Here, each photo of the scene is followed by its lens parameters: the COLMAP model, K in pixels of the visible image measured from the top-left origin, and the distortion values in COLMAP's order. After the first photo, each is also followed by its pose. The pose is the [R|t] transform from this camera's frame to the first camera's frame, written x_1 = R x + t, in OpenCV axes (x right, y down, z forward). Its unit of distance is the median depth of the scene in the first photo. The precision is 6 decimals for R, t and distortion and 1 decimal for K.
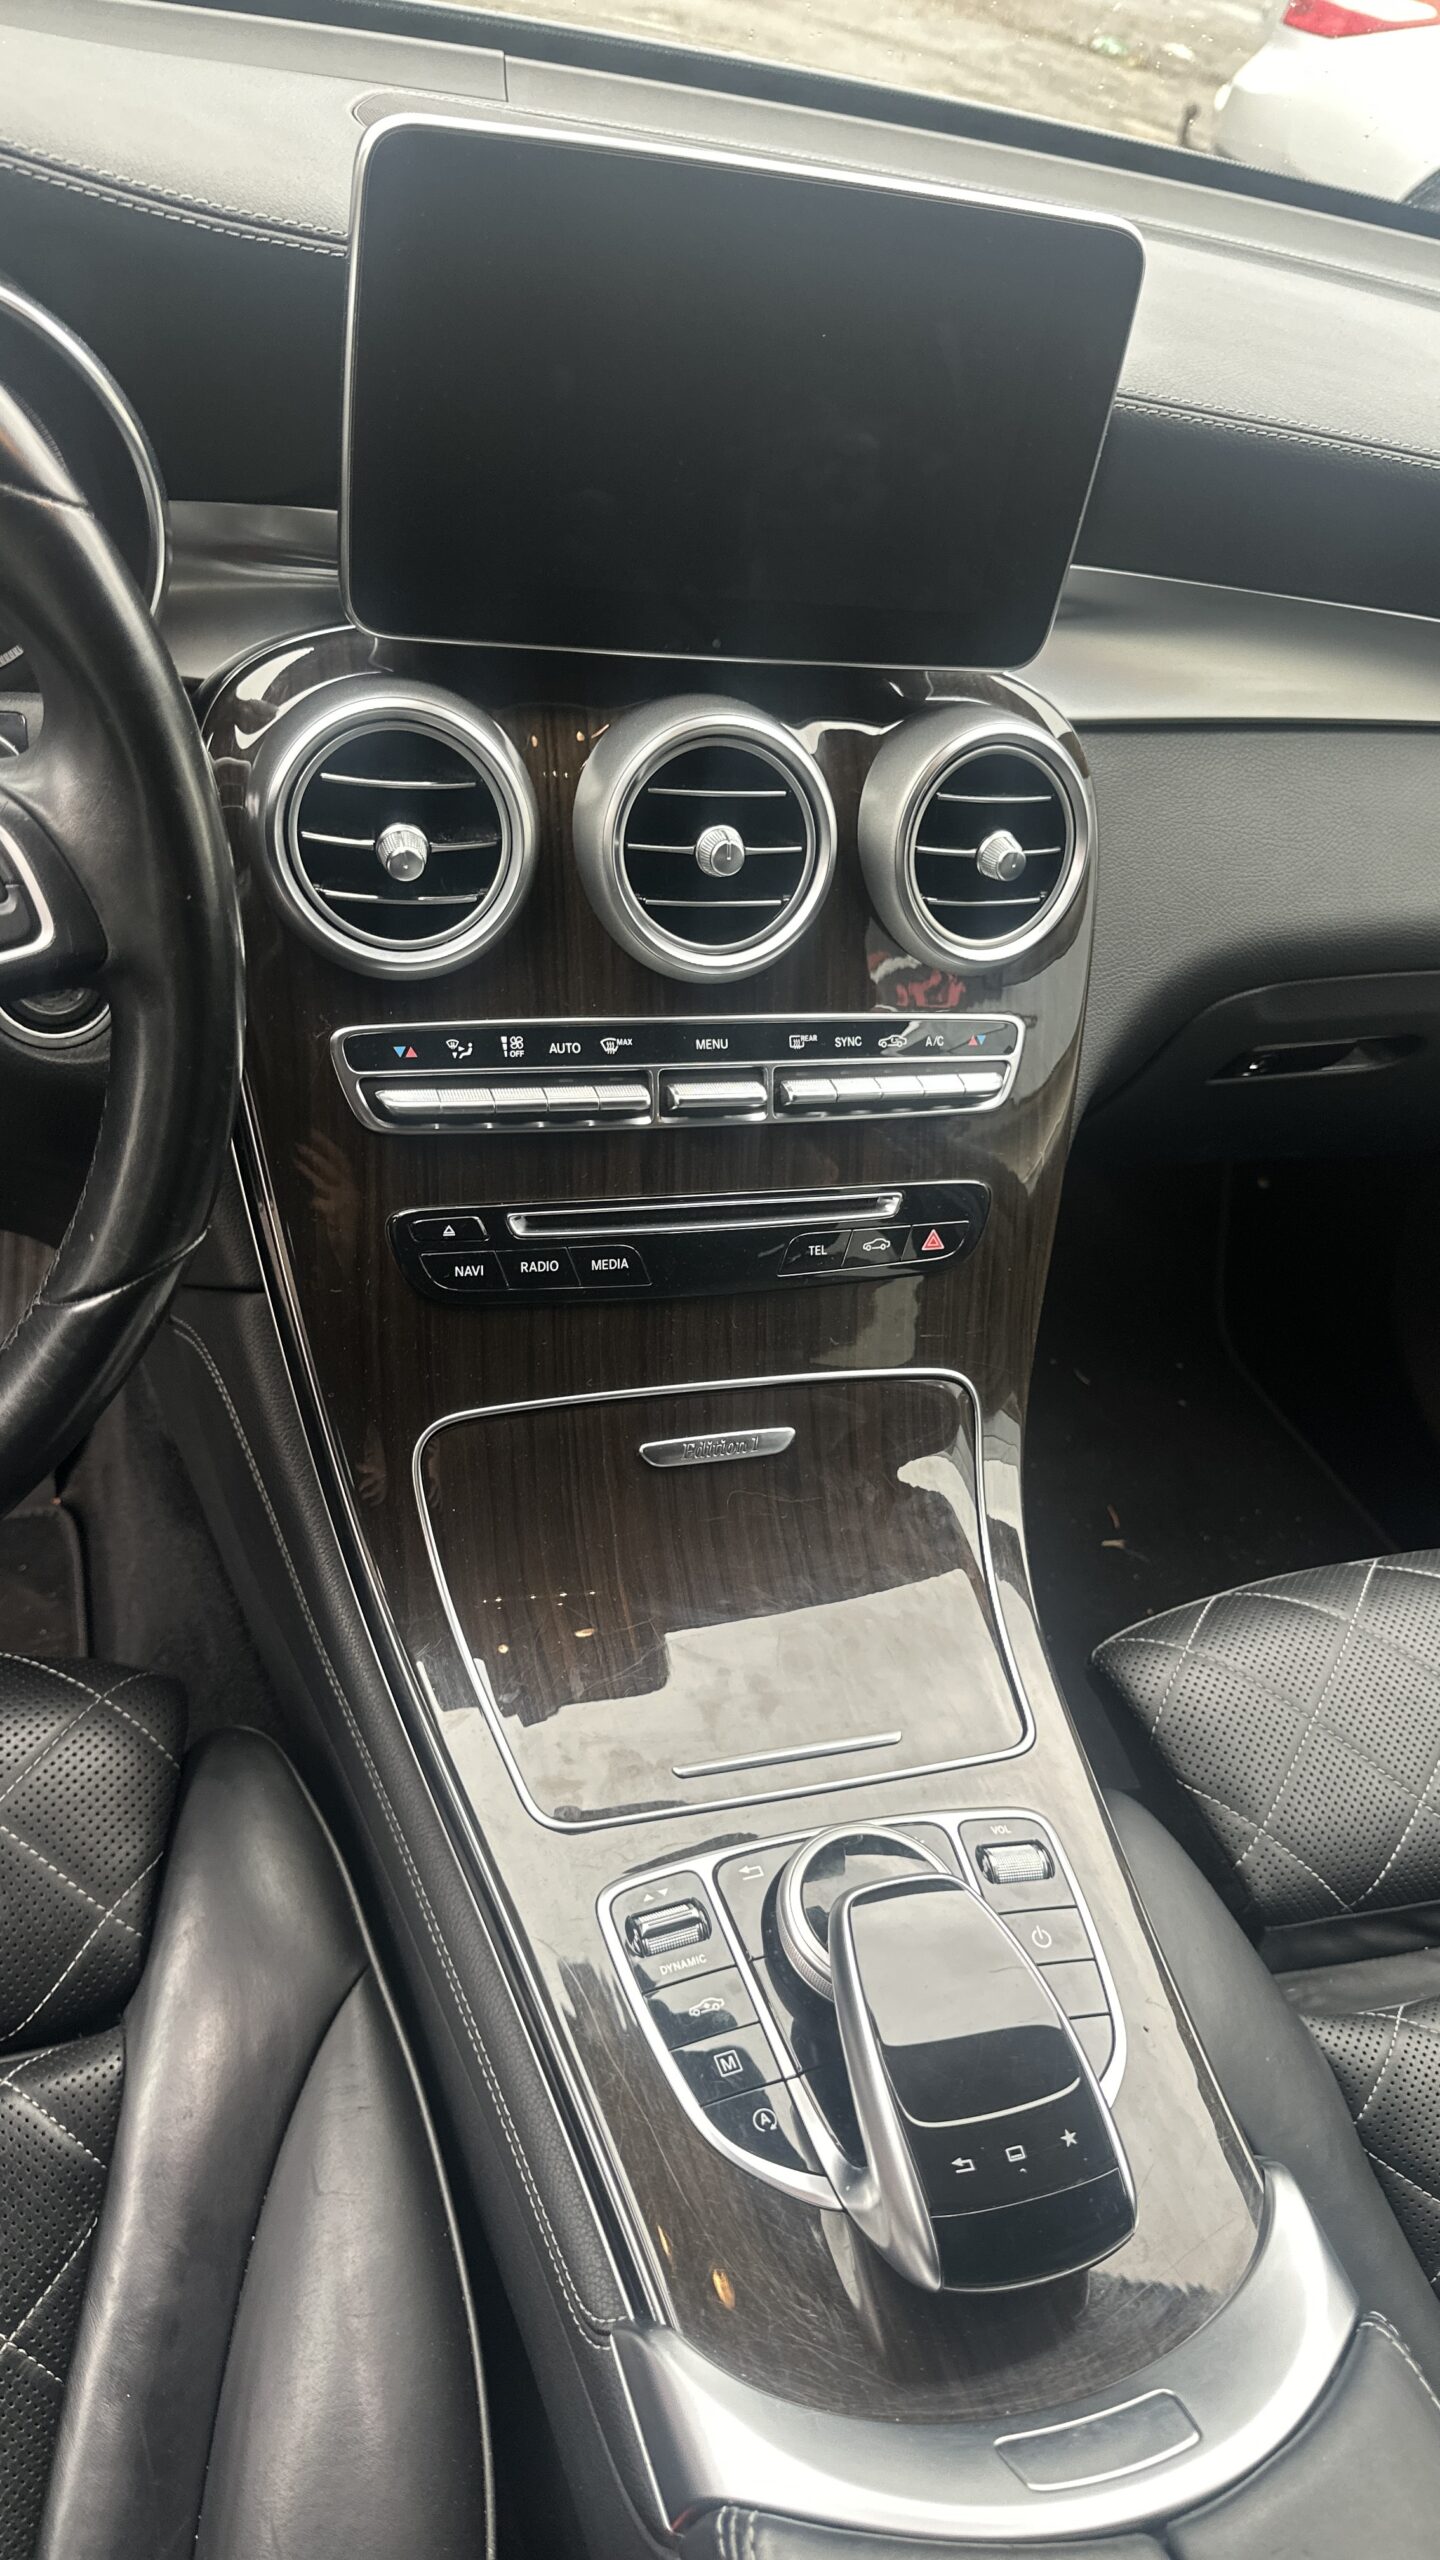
lens RADIAL K [[1811.6, 0, 702.6], [0, 1811.6, 1286.1], [0, 0, 1]] dist [0.084367, -0.130639]
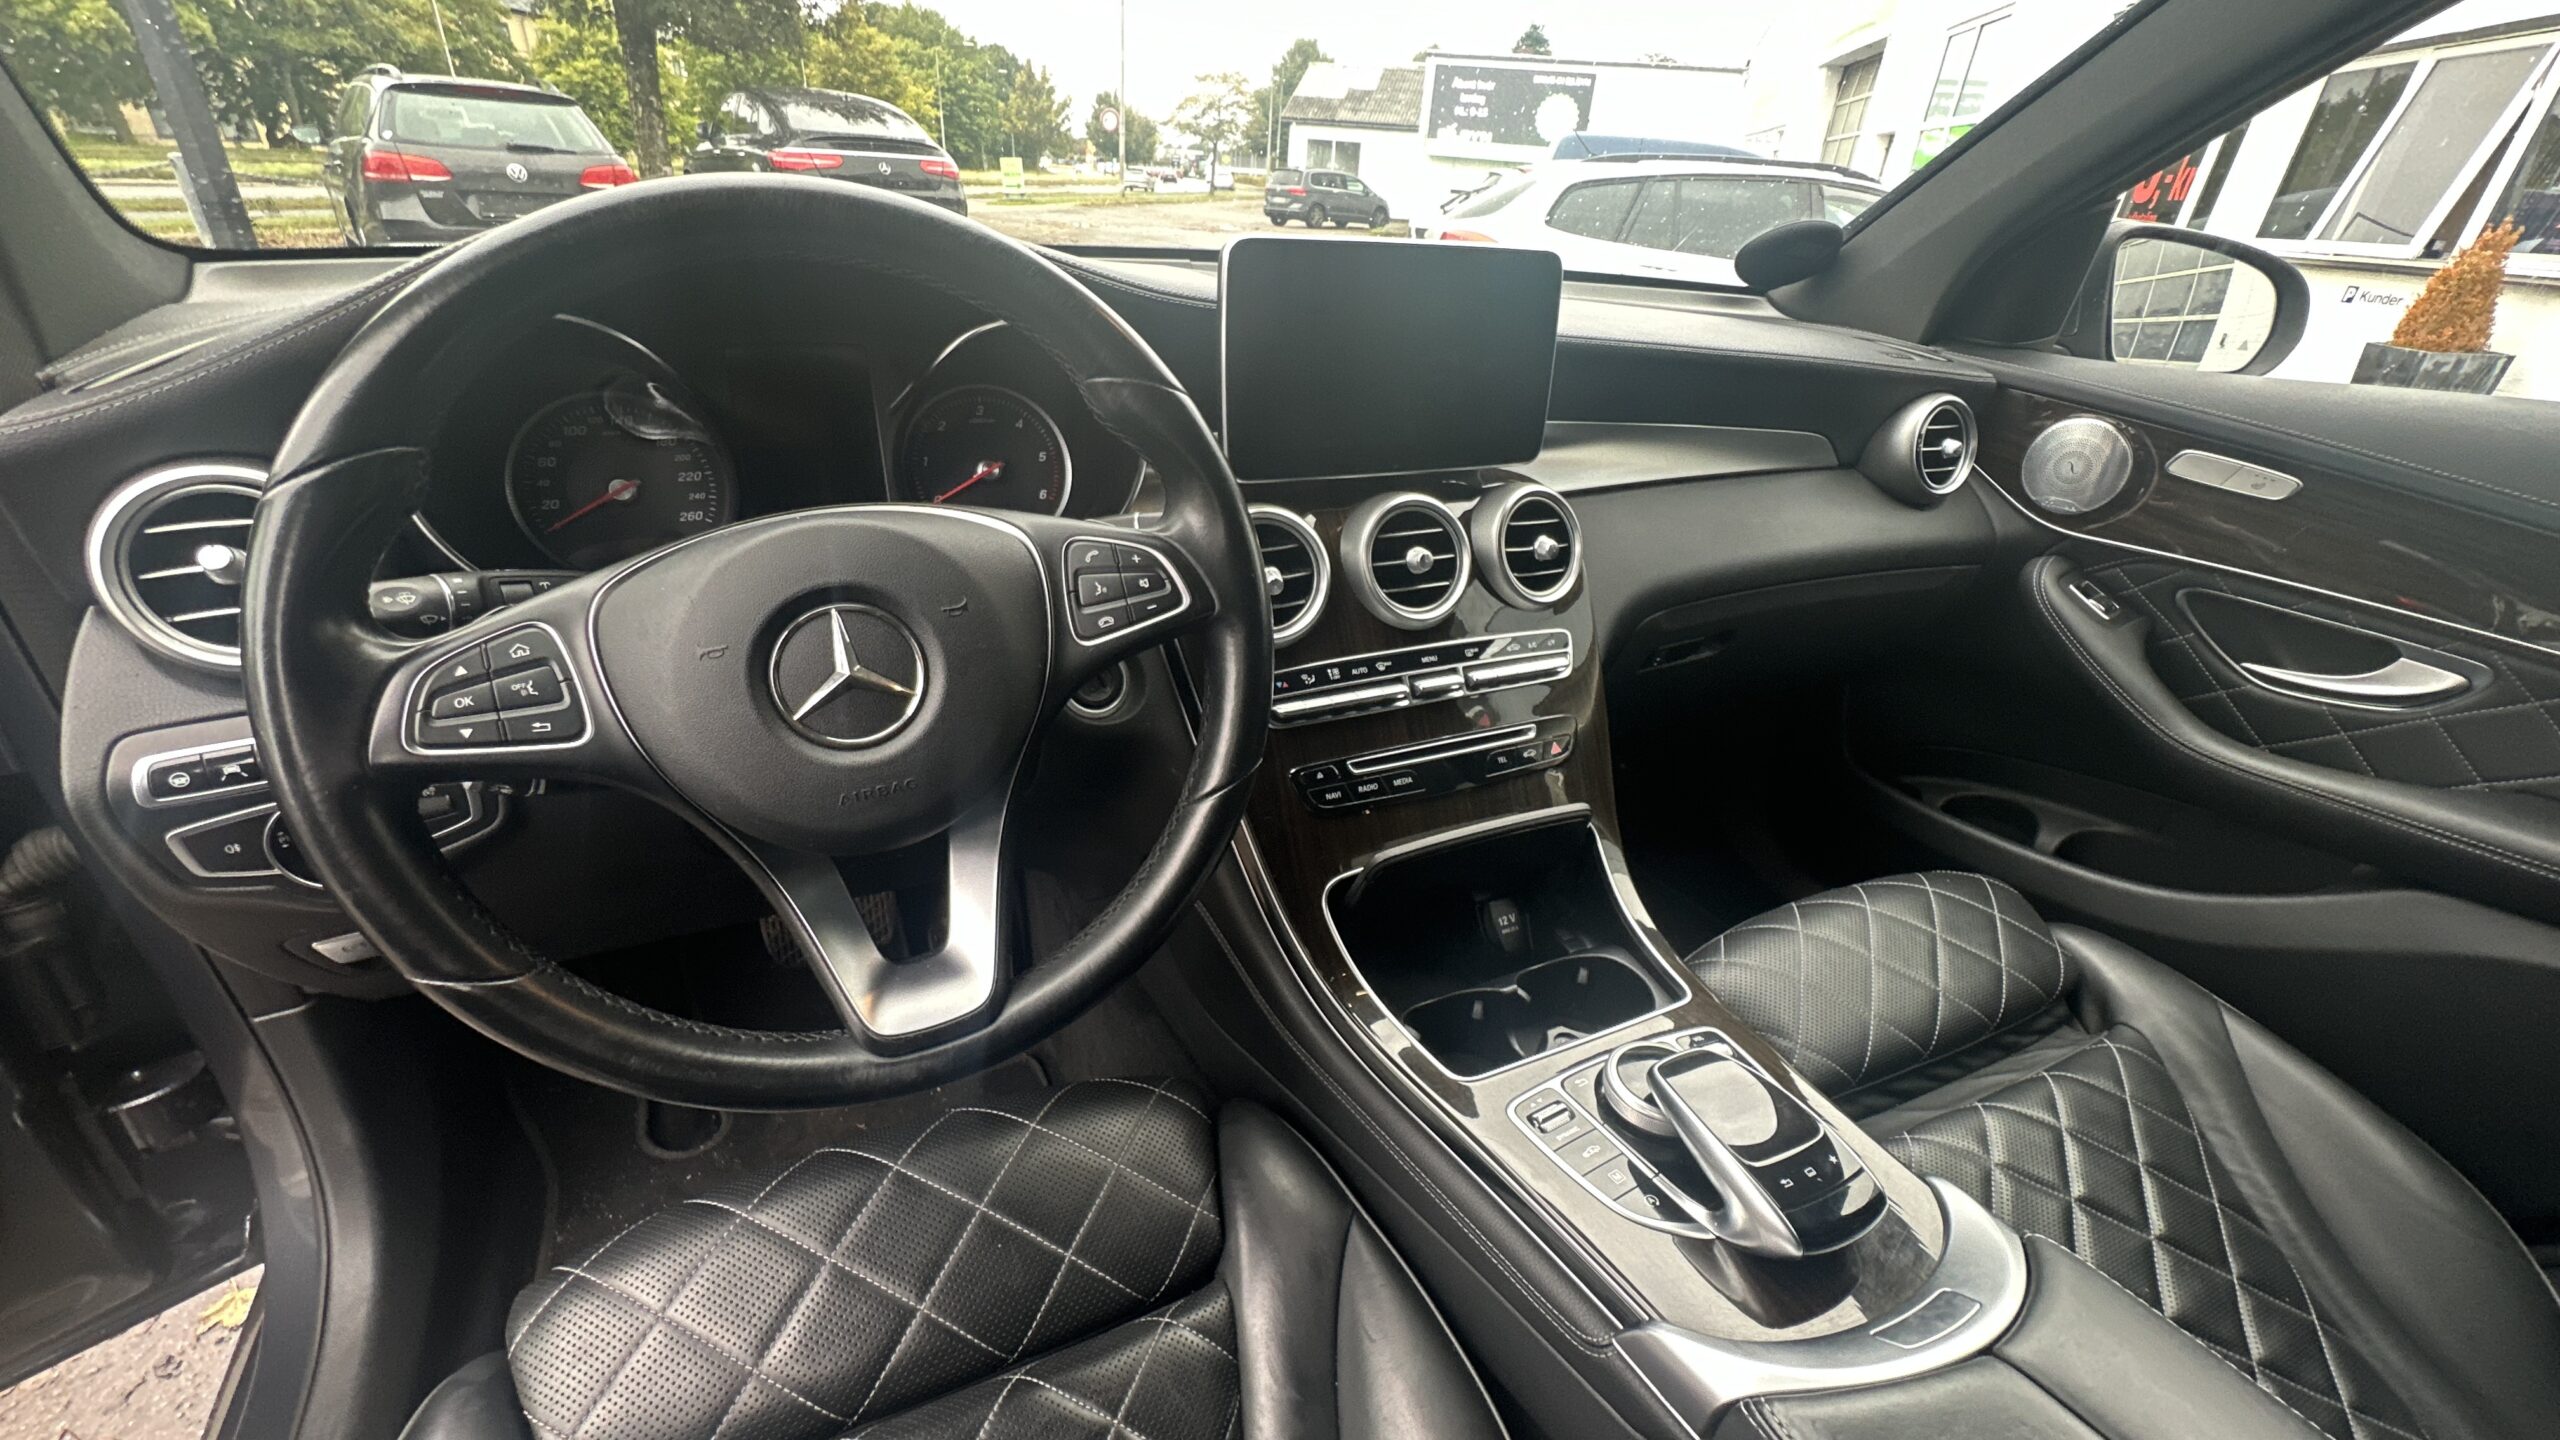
lens RADIAL K [[1021.0, 0, 1280.0], [0, 1021.0, 720.0], [0, 0, 1]] dist [0.000150, 0.000027]
pose [[0.980443, -0.179344, 0.081033, -0.252425], [0.193085, 0.956238, -0.219832, 0.136040], [-0.038061, 0.231179, 0.972166, -0.022036]]
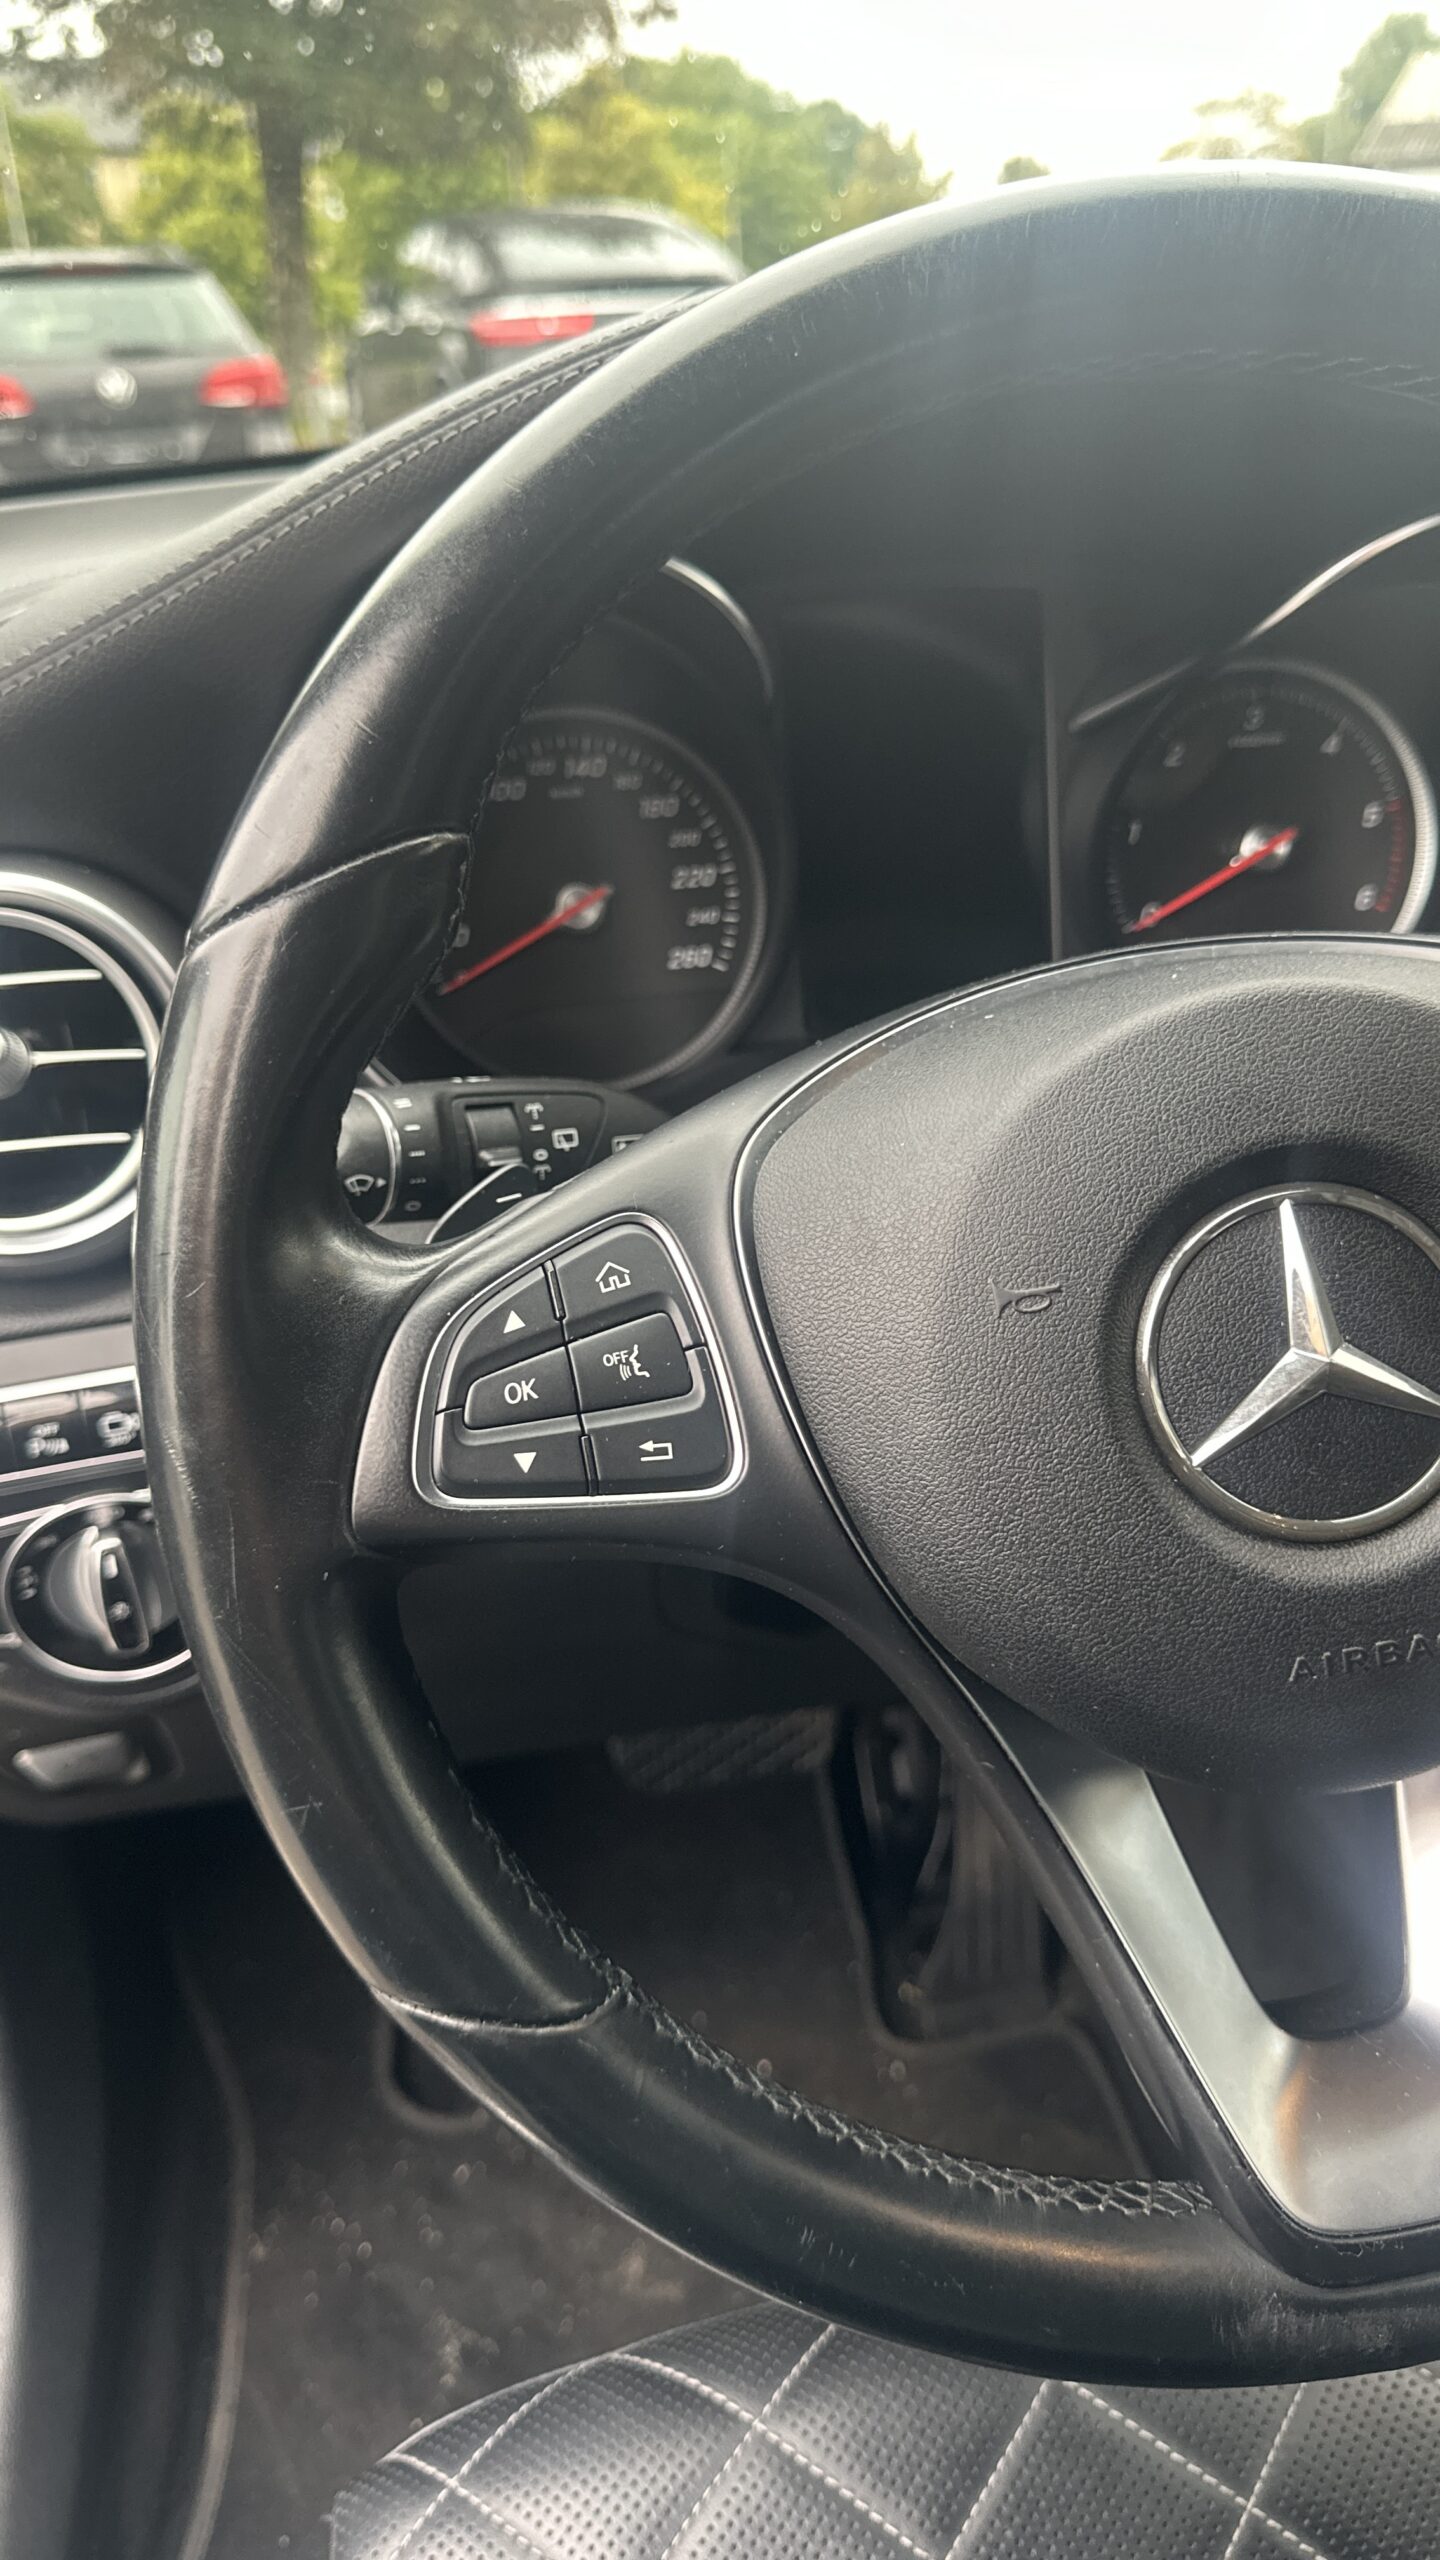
lens RADIAL K [[1821.3, 0, 720.0], [0, 1821.3, 1280.0], [0, 0, 1]] dist [0.085505, -0.142502]
pose [[0.969600, -0.133375, -0.205150, -0.514829], [0.076528, 0.961623, -0.263487, 0.005872], [0.232419, 0.239777, 0.942597, 0.122931]]
